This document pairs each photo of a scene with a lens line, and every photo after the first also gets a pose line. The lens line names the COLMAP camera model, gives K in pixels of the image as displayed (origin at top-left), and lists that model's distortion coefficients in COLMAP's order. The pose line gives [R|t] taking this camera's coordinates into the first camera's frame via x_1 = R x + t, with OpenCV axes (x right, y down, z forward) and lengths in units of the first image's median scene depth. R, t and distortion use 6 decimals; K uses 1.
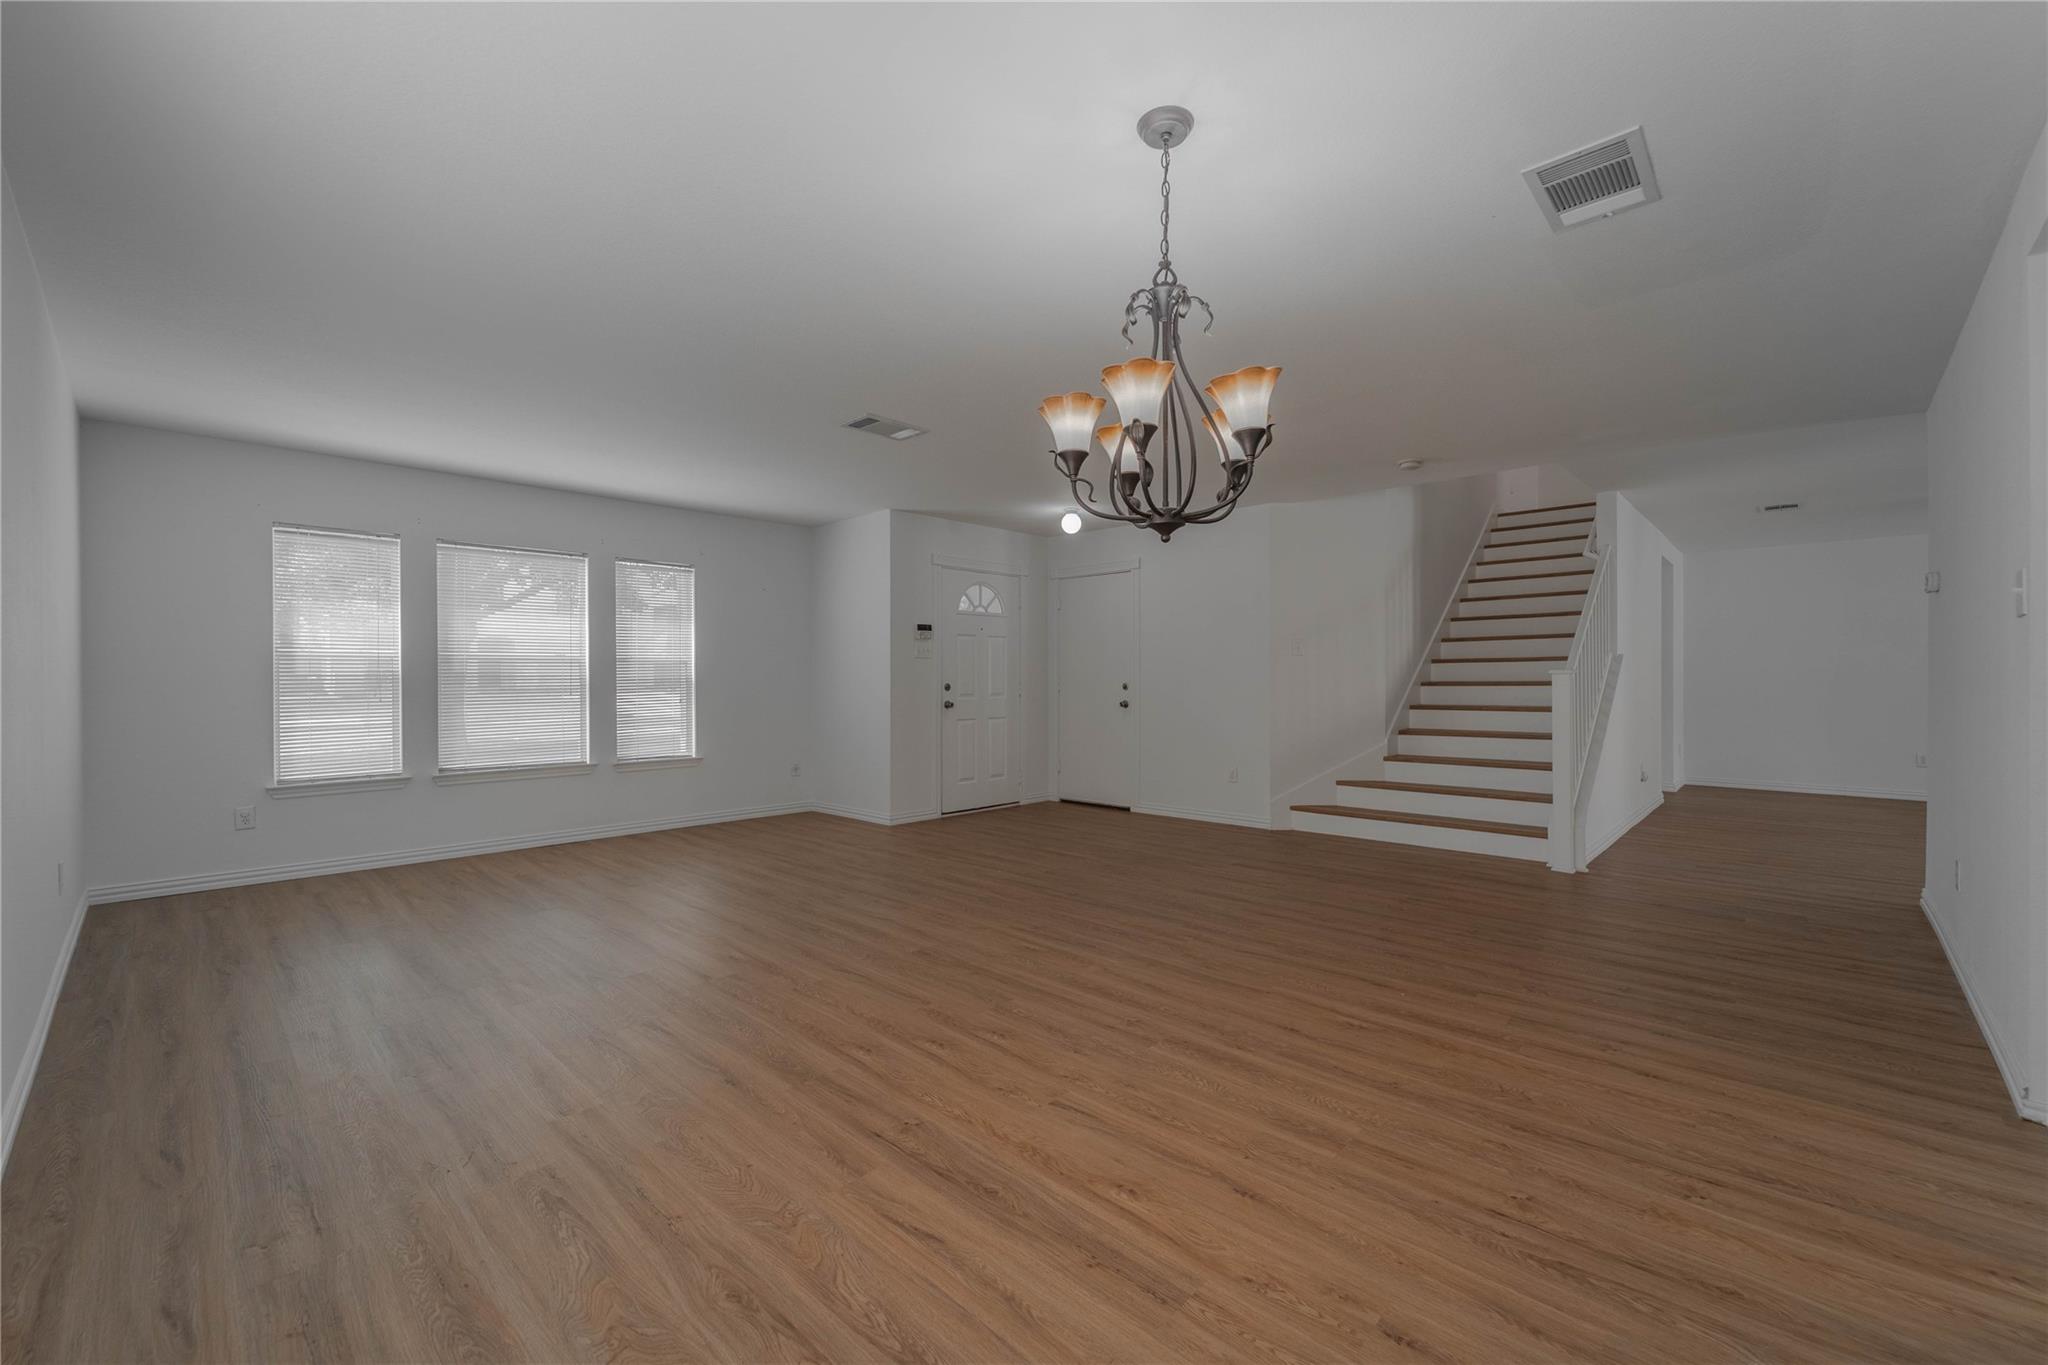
lens RADIAL K [[826.3, 0, 1027.2], [0, 826.3, 683.8], [0, 0, 1]] dist [0.002831, -0.003677]
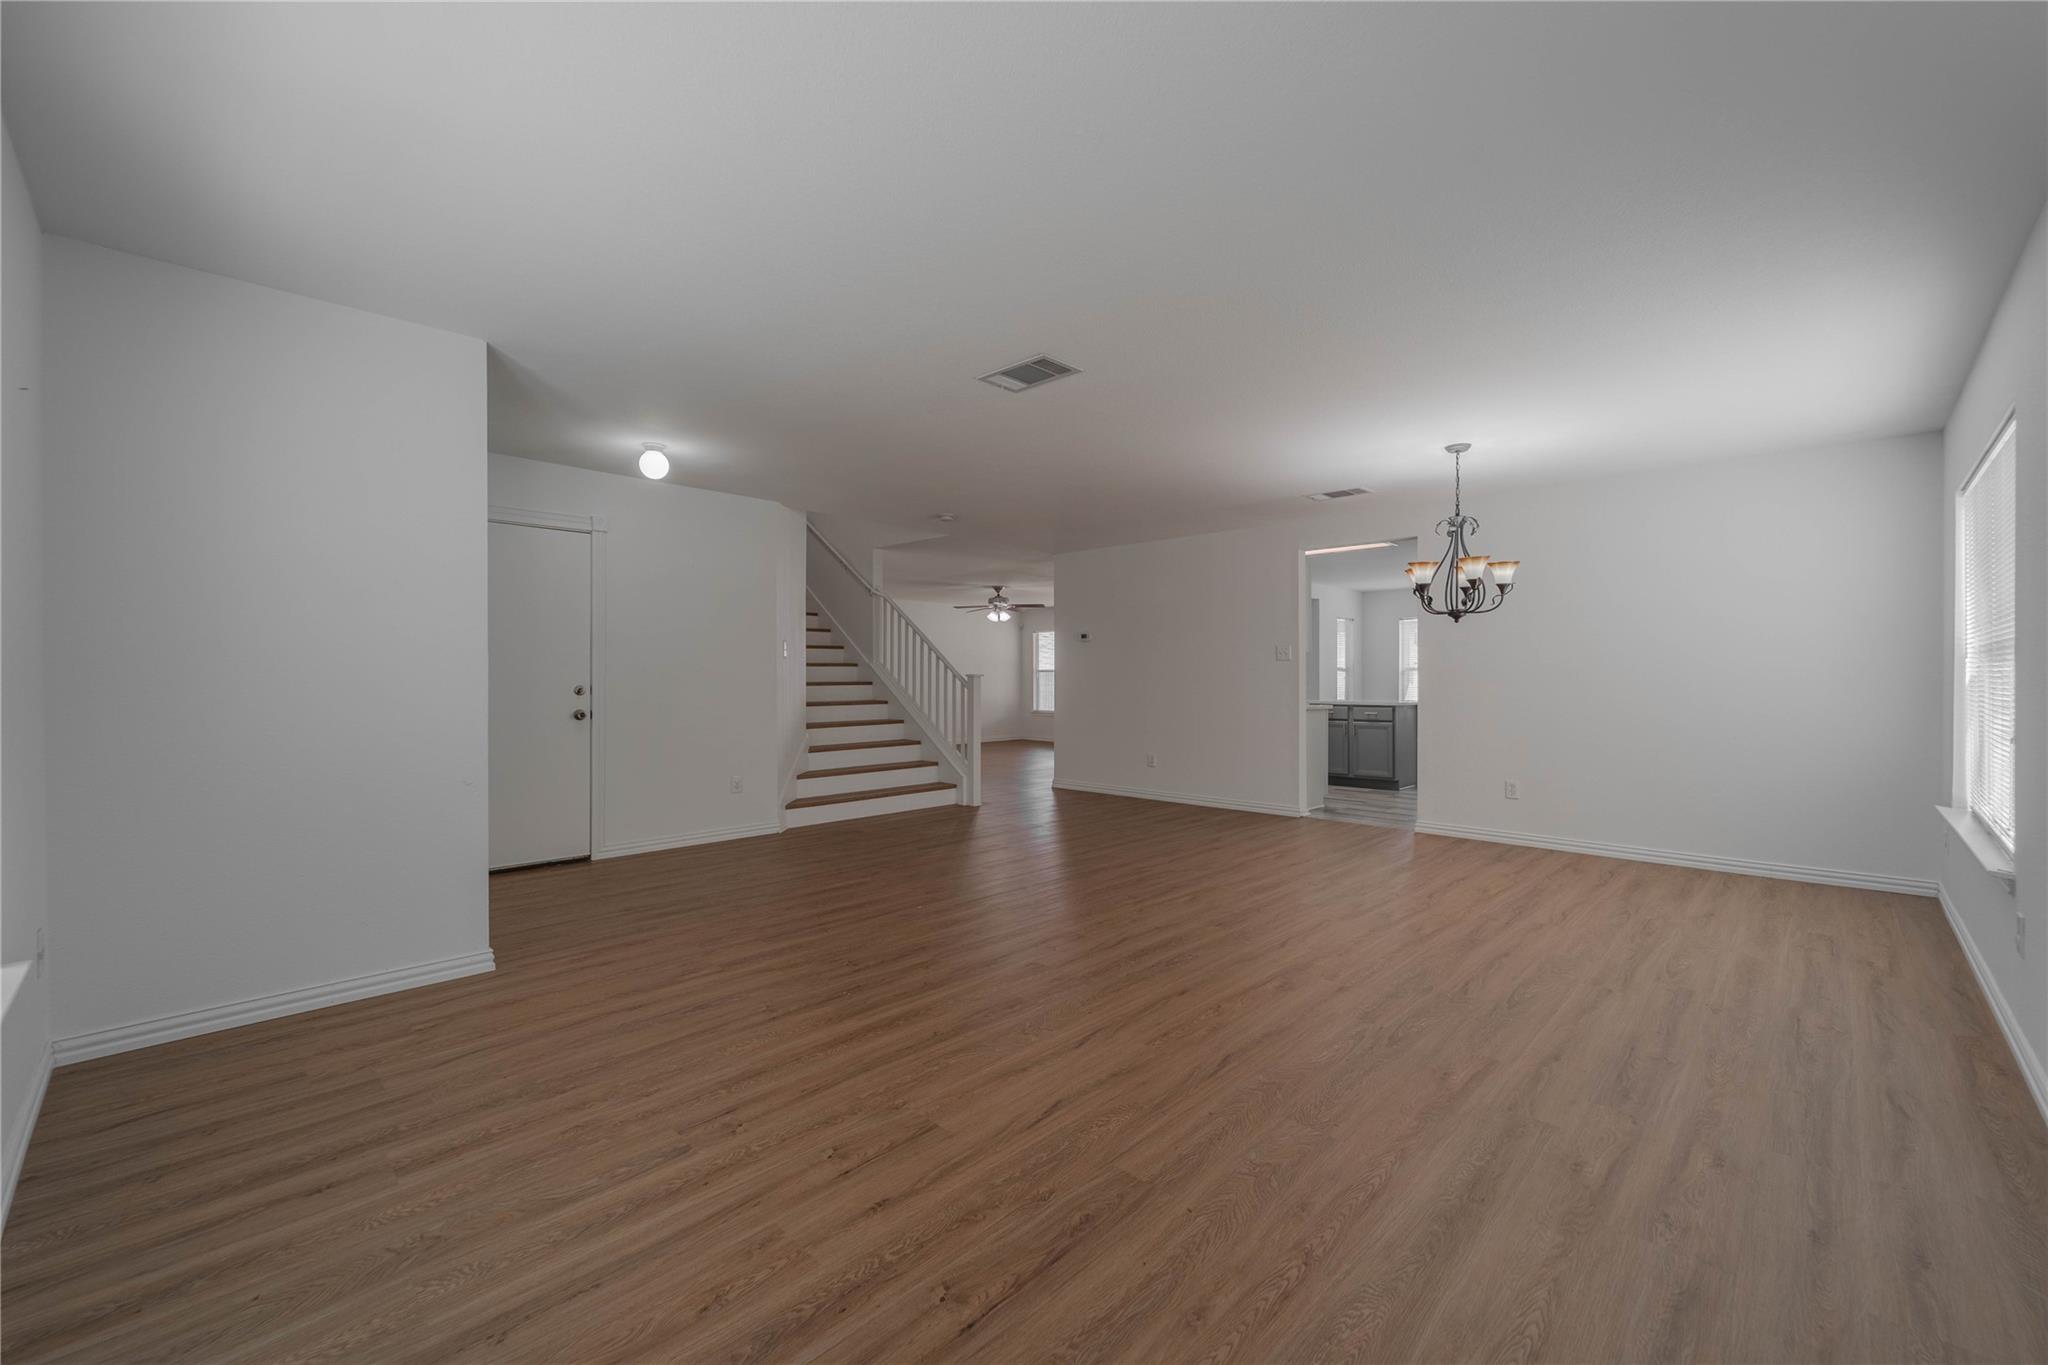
lens RADIAL K [[826.3, 0, 1027.2], [0, 826.3, 683.8], [0, 0, 1]] dist [0.002831, -0.003677]
pose [[0.012865, -0.005334, 0.999903, -1.152565], [0.006731, 0.999964, 0.005248, -0.007533], [-0.999895, 0.006663, 0.012900, 1.149957]]
